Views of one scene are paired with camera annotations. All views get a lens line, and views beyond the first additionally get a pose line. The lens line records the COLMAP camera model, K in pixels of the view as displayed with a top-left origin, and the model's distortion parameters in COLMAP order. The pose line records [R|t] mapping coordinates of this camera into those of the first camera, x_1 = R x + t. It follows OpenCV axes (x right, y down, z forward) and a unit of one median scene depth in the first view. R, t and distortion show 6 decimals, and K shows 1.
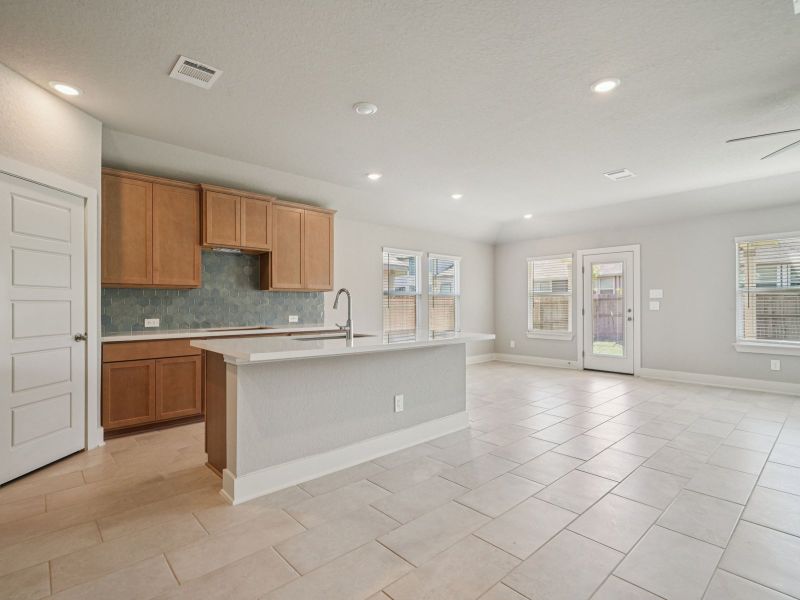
lens RADIAL K [[402.6, 0, 400.0], [0, 402.6, 300.0], [0, 0, 1]] dist [0.002132, 0.000459]
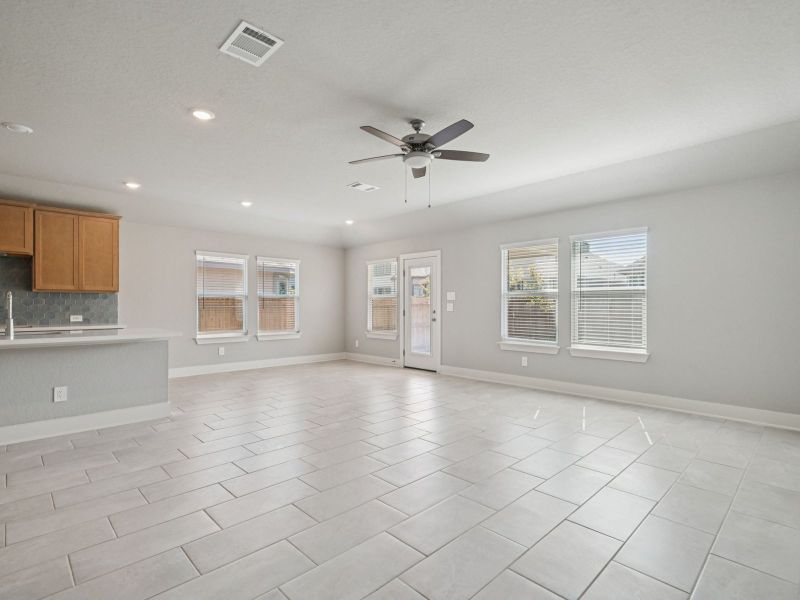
lens RADIAL K [[407.7, 0, 400.0], [0, 407.7, 300.0], [0, 0, 1]] dist [0.002312, 0.001089]
pose [[0.999395, 0.003377, 0.034622, 0.518583], [-0.003236, 0.999986, -0.004119, -0.000089], [-0.034635, 0.004004, 0.999392, -0.090407]]
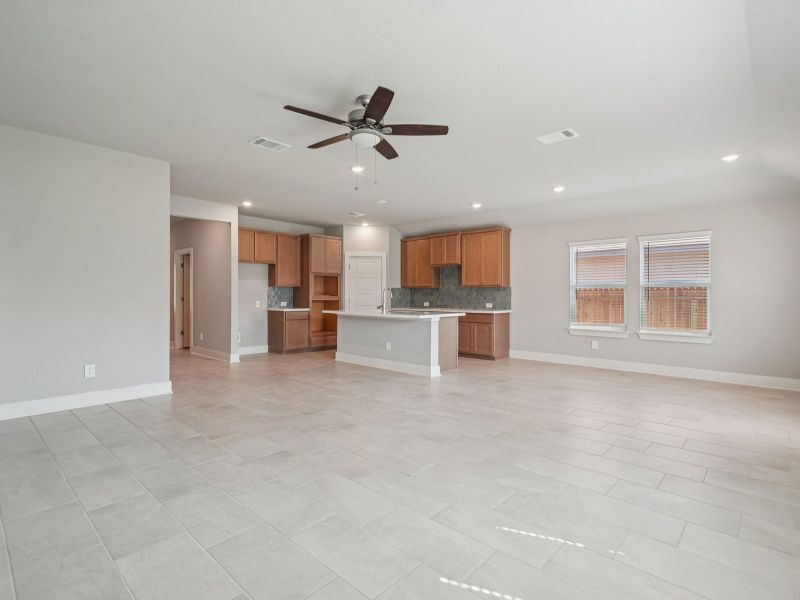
lens RADIAL K [[407.7, 0, 400.0], [0, 407.7, 300.0], [0, 0, 1]] dist [0.002312, 0.001089]
pose [[0.065719, 0.012558, -0.997759, 1.167540], [0.009097, 0.999872, 0.013183, 0.003723], [0.997797, -0.009943, 0.065596, 0.548482]]
